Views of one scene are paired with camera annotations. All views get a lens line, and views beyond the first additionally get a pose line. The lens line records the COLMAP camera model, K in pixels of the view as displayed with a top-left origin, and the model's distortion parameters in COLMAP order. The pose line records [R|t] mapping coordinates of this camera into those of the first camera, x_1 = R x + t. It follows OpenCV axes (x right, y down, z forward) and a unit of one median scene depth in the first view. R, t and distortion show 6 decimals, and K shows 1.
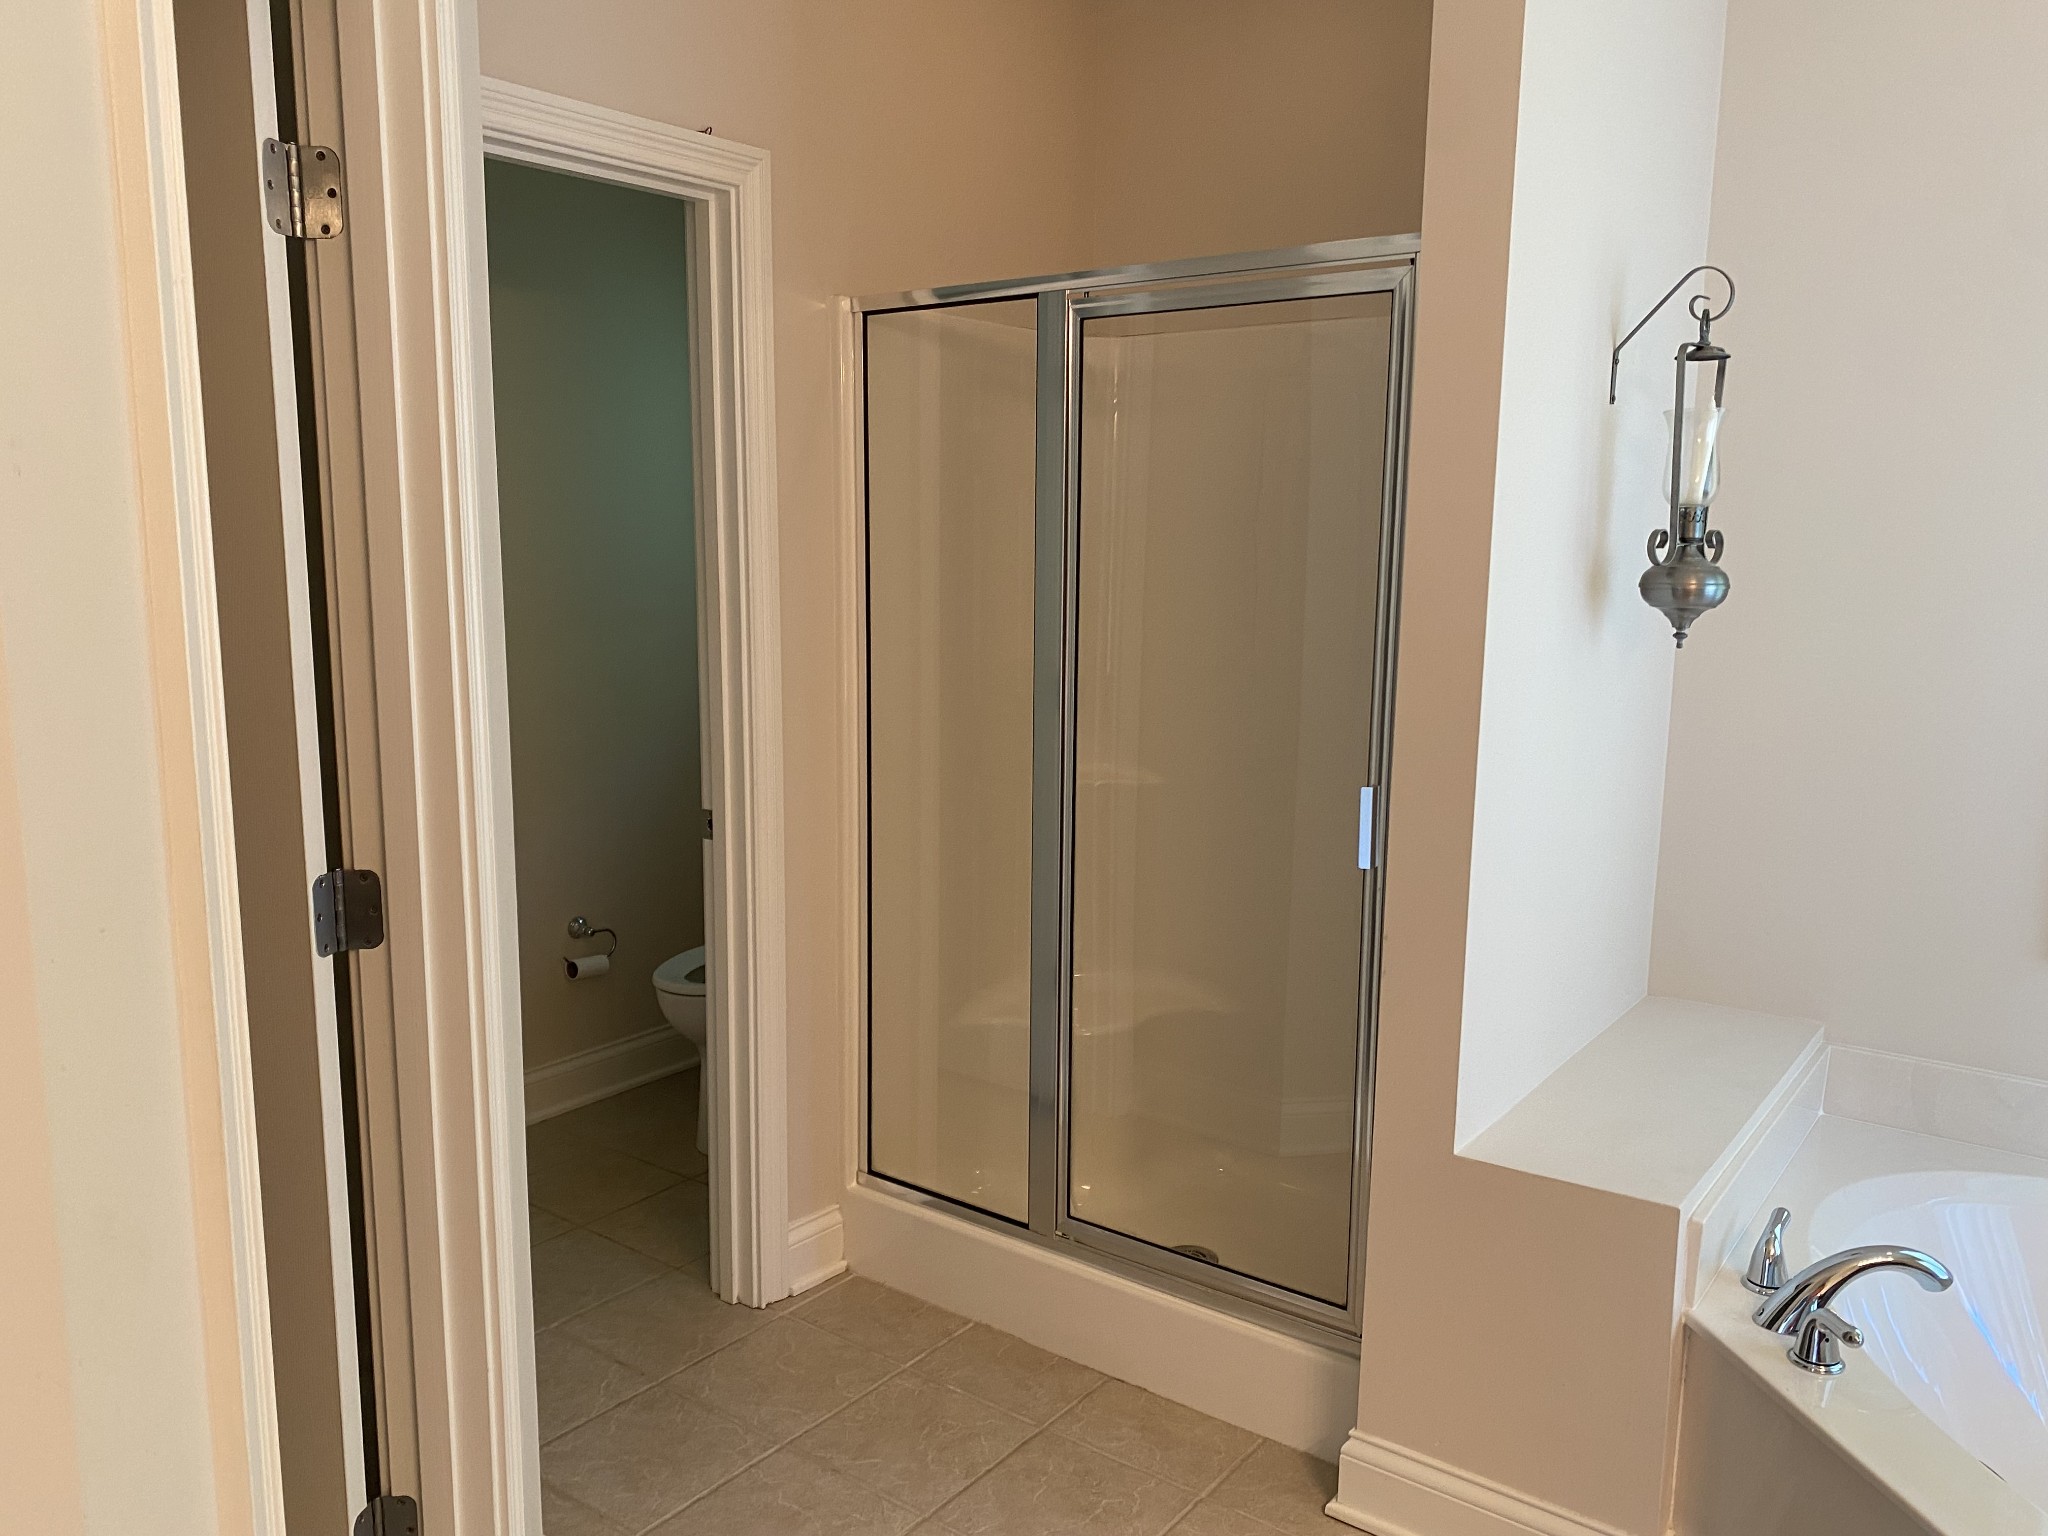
lens RADIAL K [[1551.4, 0, 1024.0], [0, 1551.4, 768.0], [0, 0, 1]] dist [0.061781, -0.129763]
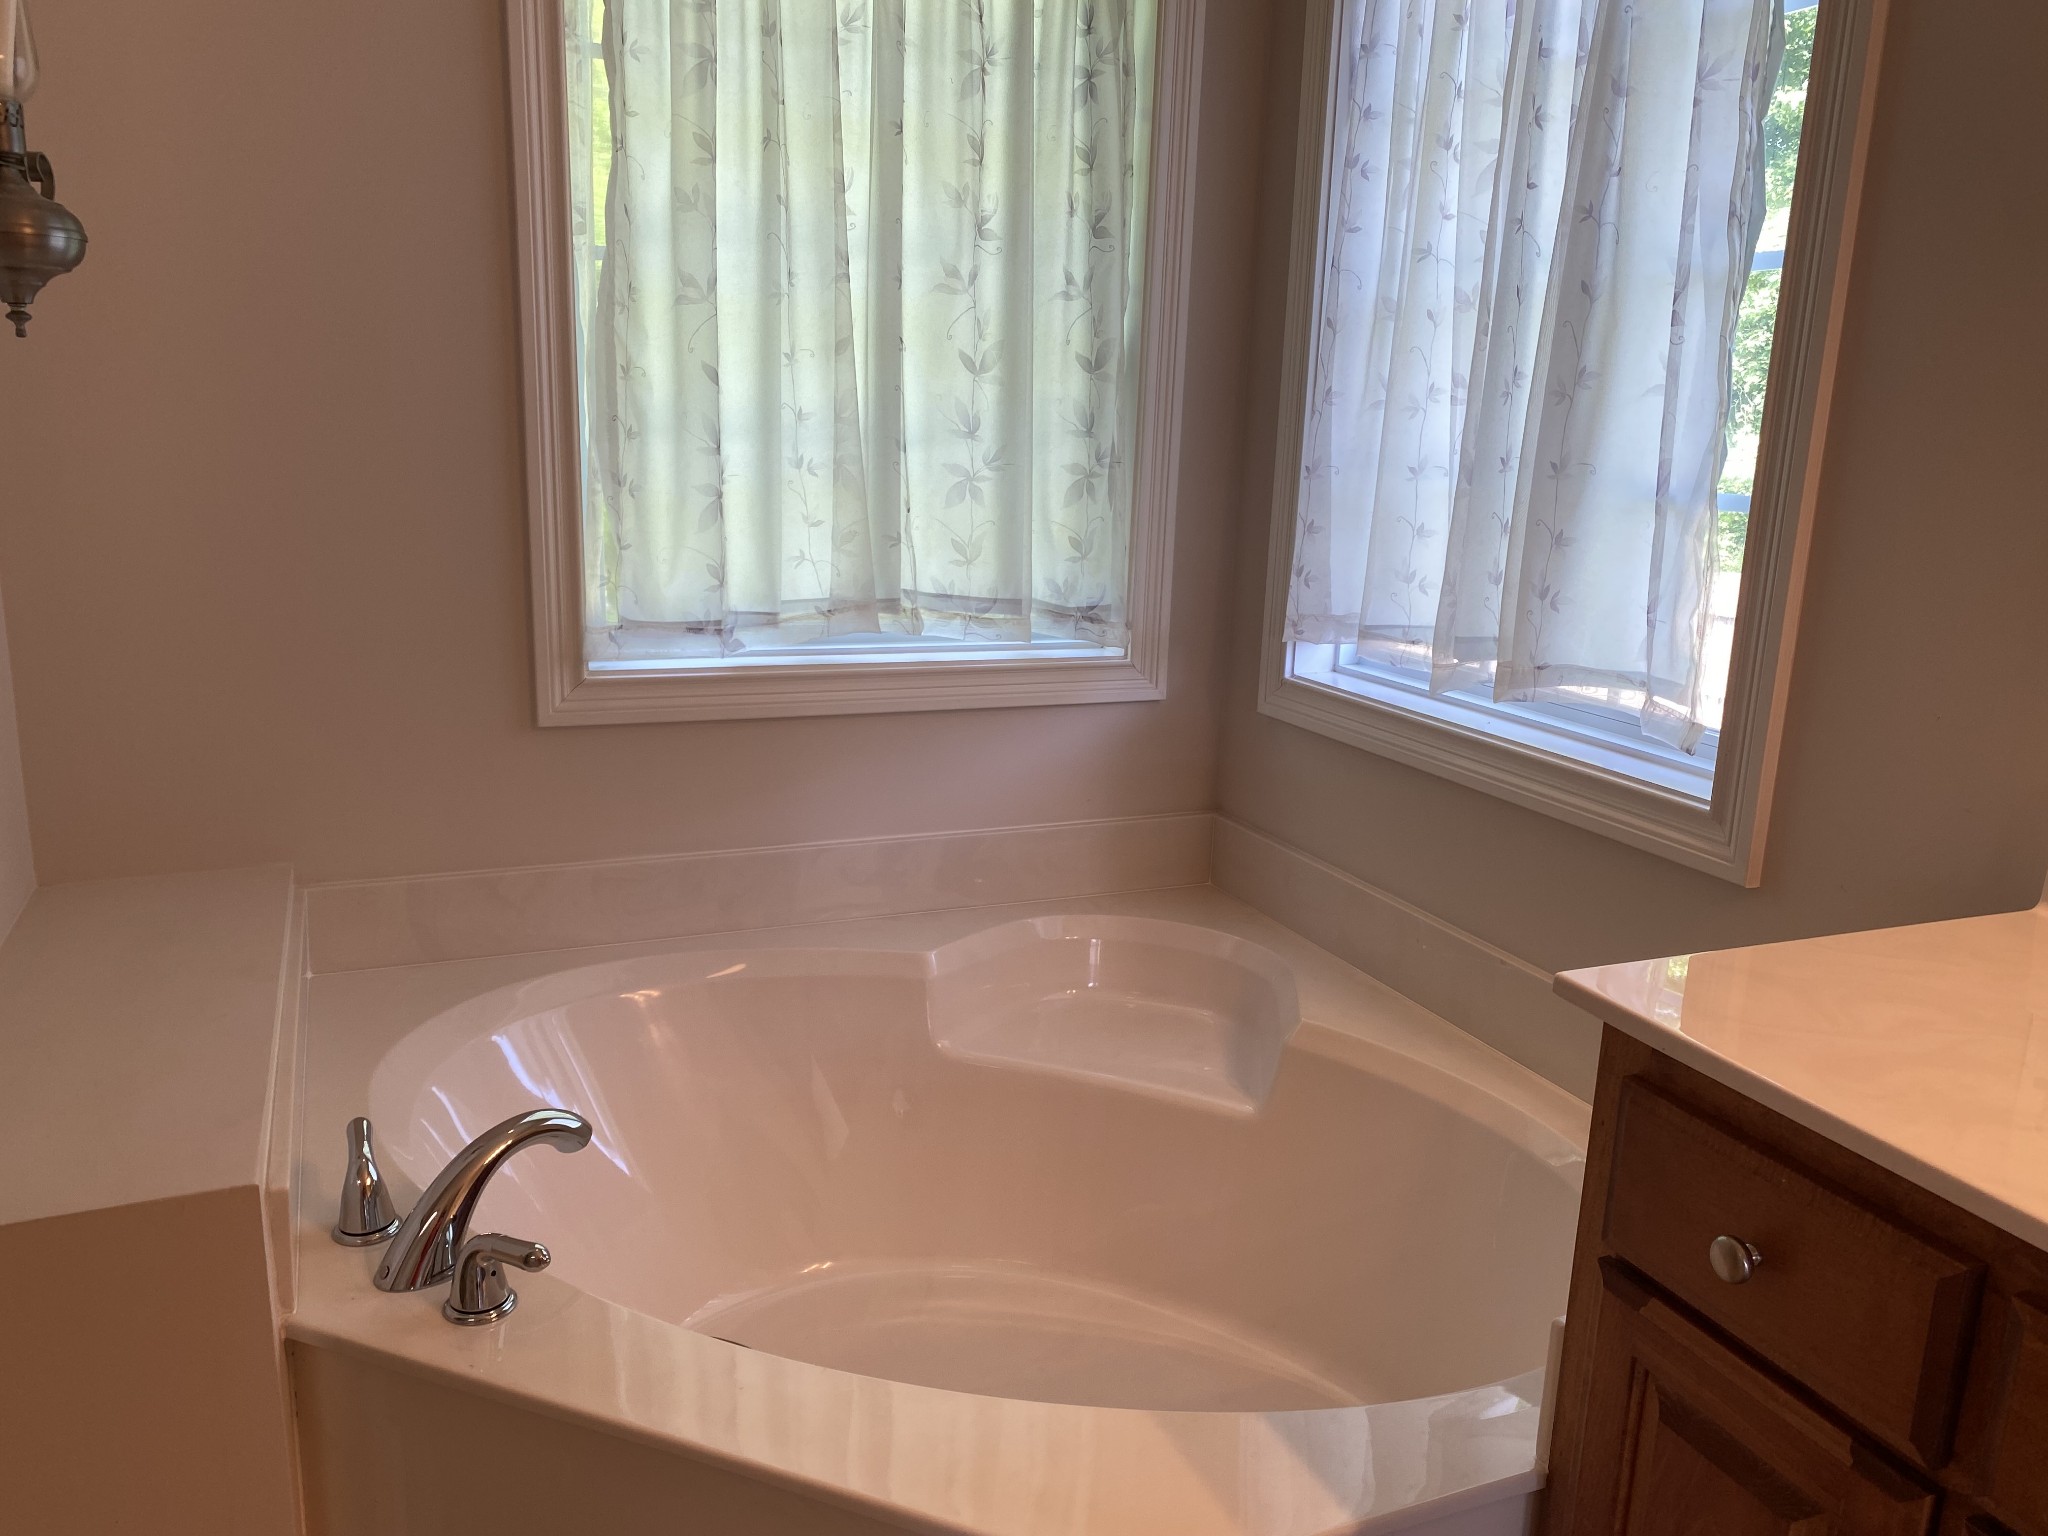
lens RADIAL K [[1555.5, 0, 988.6], [0, 1555.5, 785.8], [0, 0, 1]] dist [0.012645, 0.005783]
pose [[0.521671, -0.196558, 0.830195, 0.069461], [0.108069, 0.980484, 0.164233, 0.044835], [-0.846275, 0.004043, 0.532732, 0.375129]]
